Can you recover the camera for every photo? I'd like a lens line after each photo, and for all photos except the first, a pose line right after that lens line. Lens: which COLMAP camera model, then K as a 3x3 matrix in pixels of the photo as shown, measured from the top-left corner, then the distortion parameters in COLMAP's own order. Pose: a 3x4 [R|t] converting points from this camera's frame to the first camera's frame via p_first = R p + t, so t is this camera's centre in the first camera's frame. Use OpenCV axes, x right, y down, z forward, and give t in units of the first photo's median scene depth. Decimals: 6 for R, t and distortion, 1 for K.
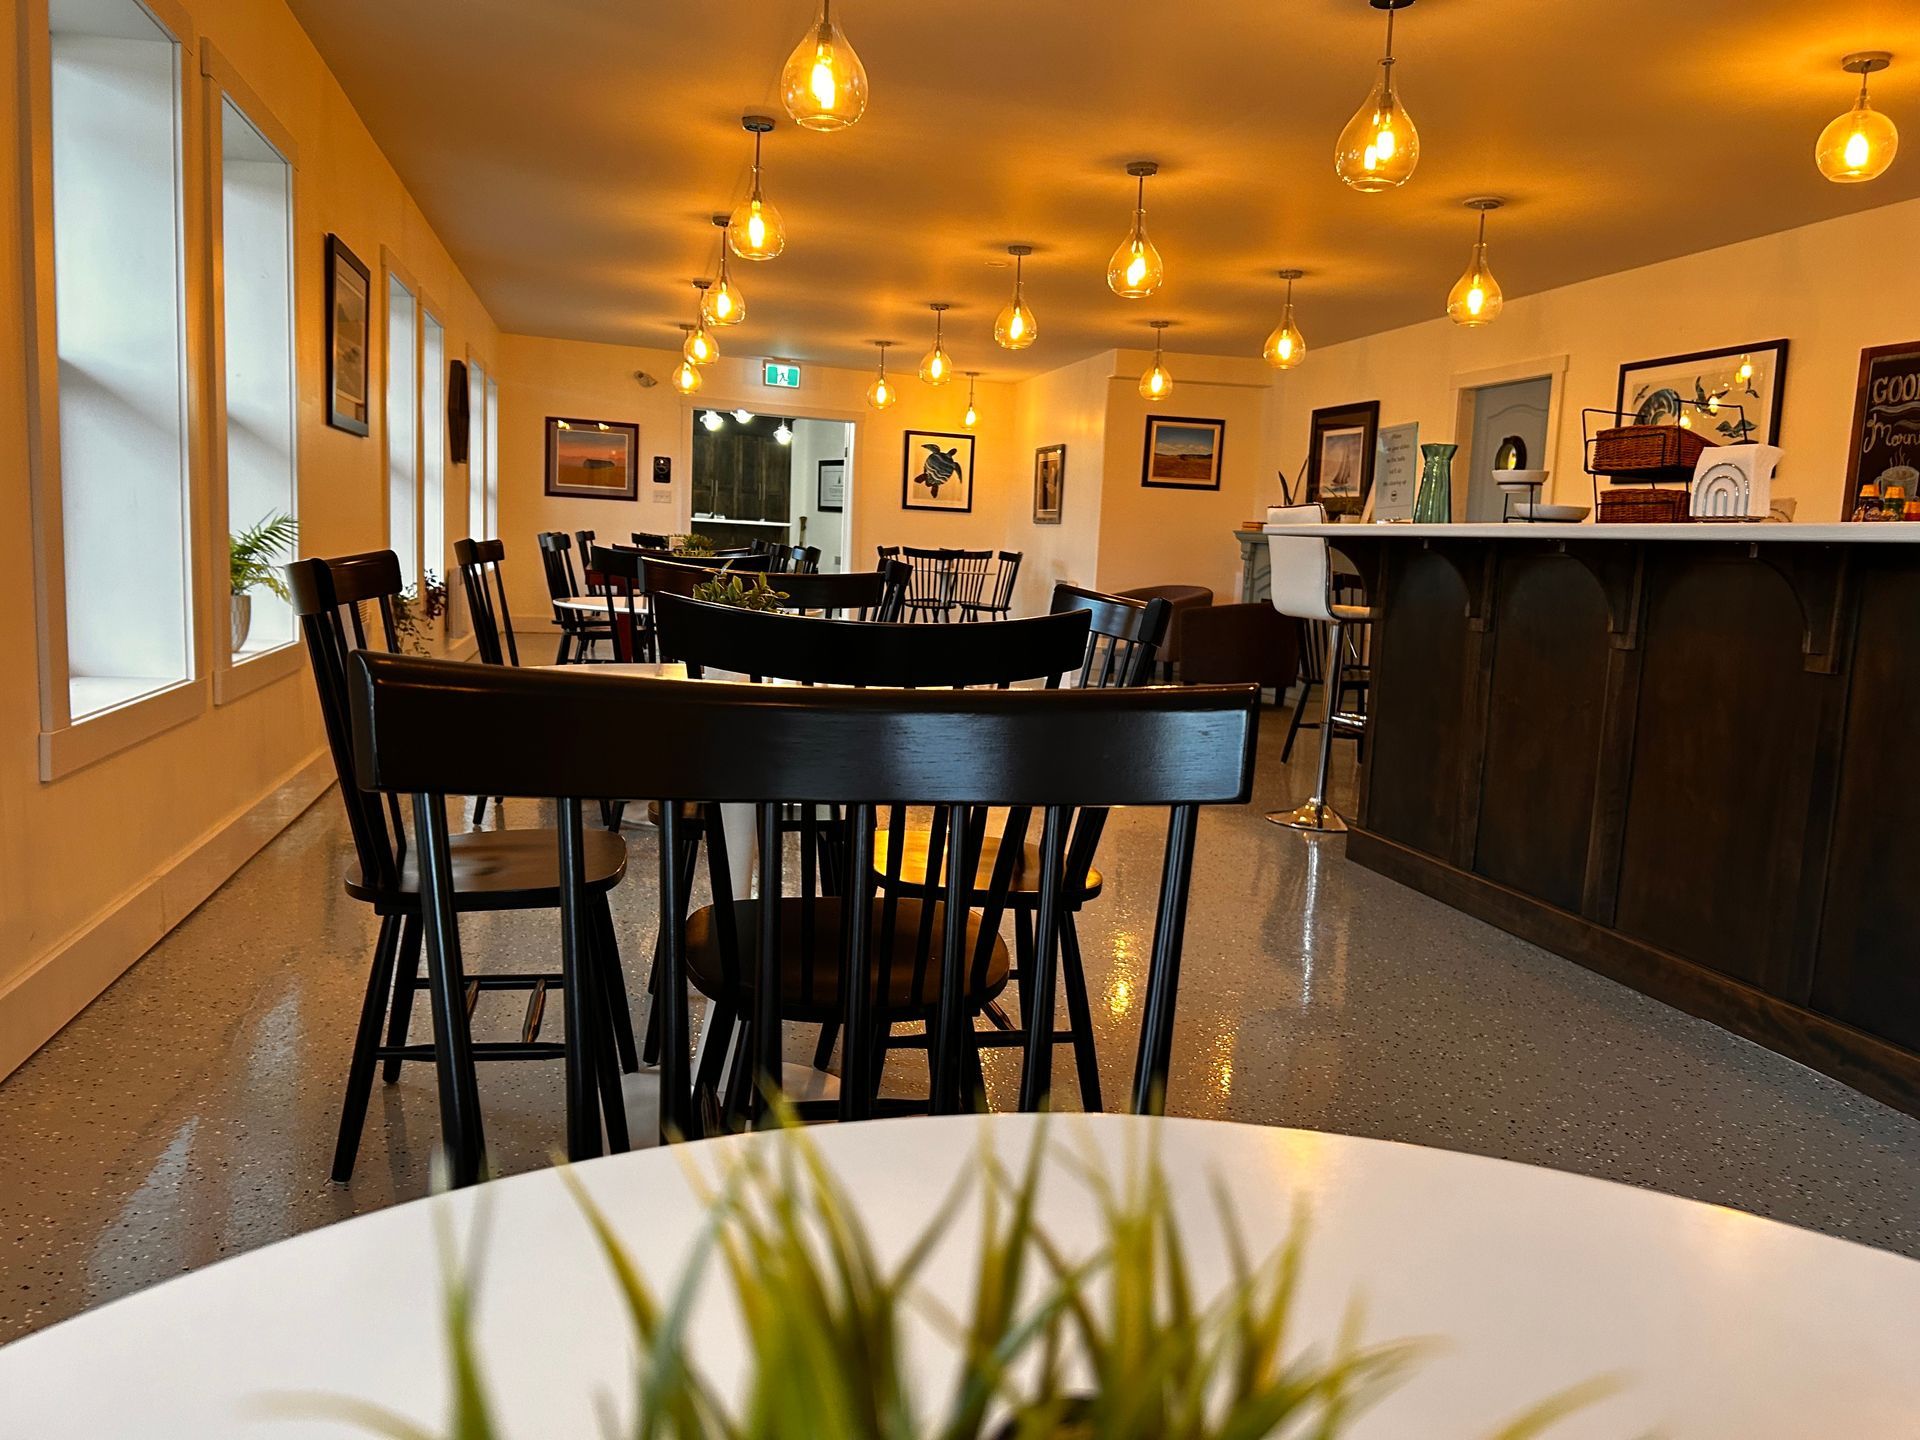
lens RADIAL K [[1486.1, 0, 968.2], [0, 1486.1, 733.1], [0, 0, 1]] dist [0.025975, -0.032356]
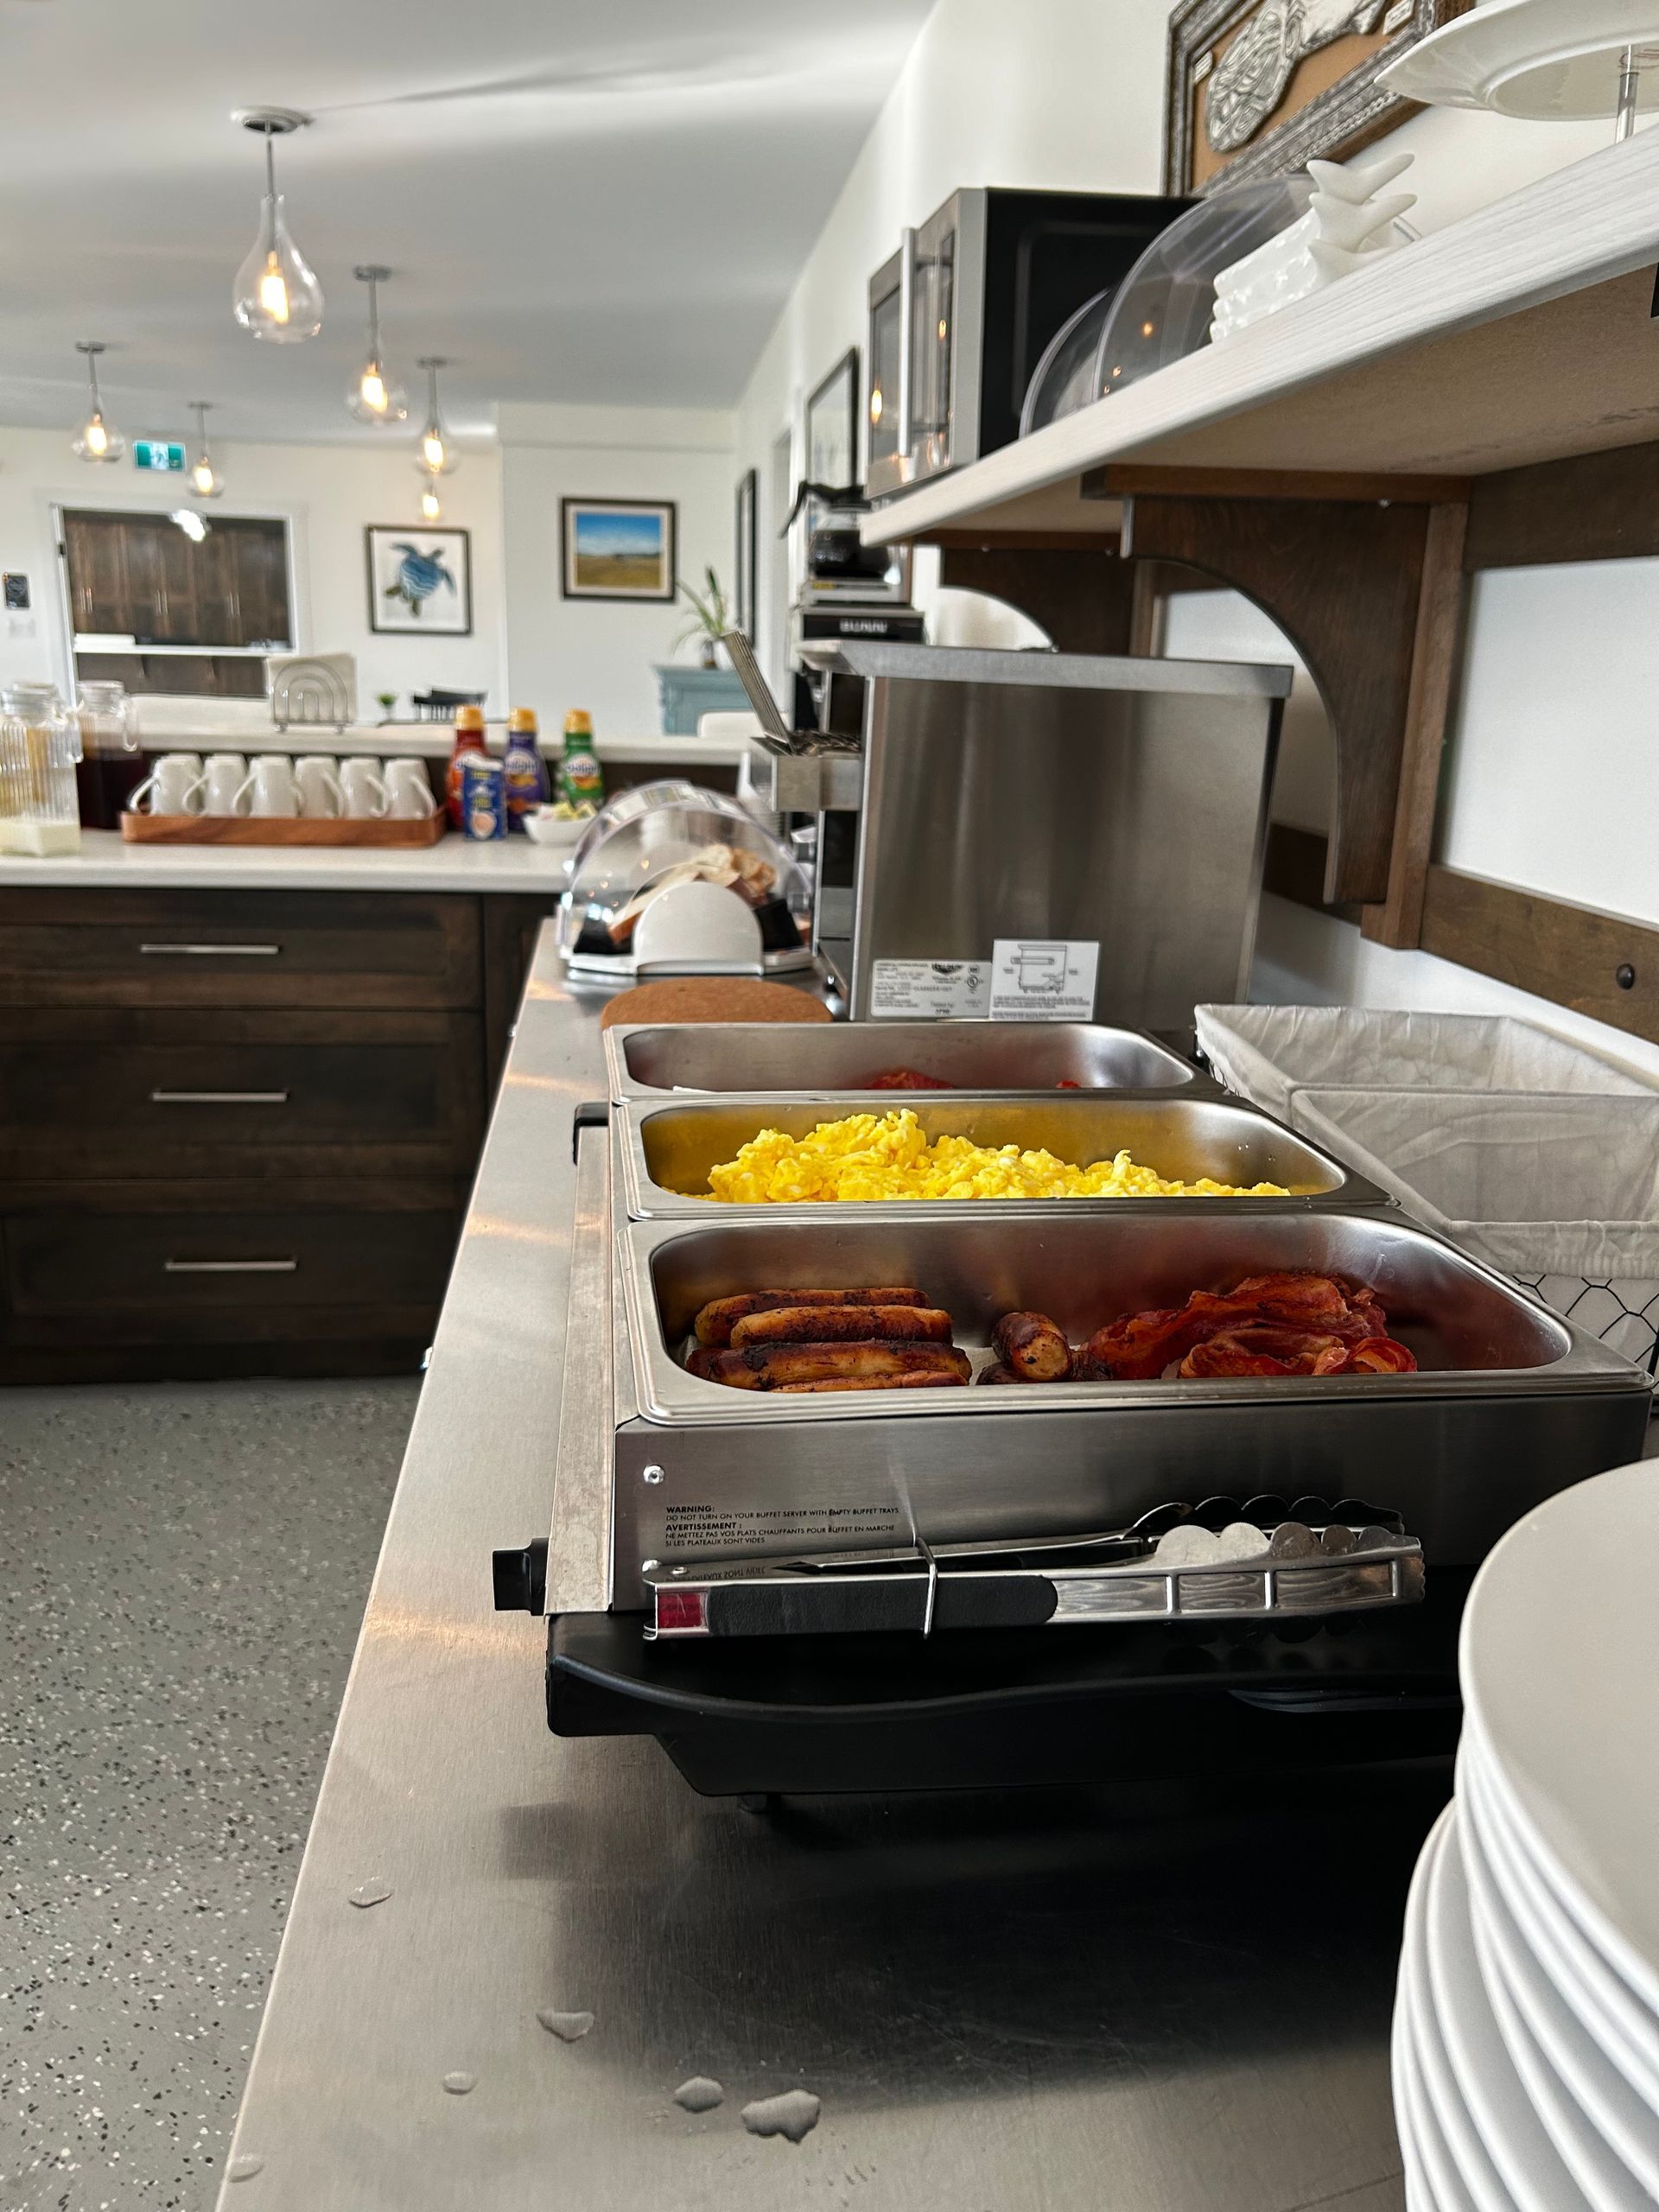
lens RADIAL K [[1712.1, 0, 826.2], [0, 1712.1, 1094.0], [0, 0, 1]] dist [0.025975, -0.032356]
pose [[0.994904, 0.000707, -0.100820, 0.293205], [0.012168, 0.991824, 0.127035, -0.029838], [0.100085, -0.127614, 0.986761, 0.148124]]
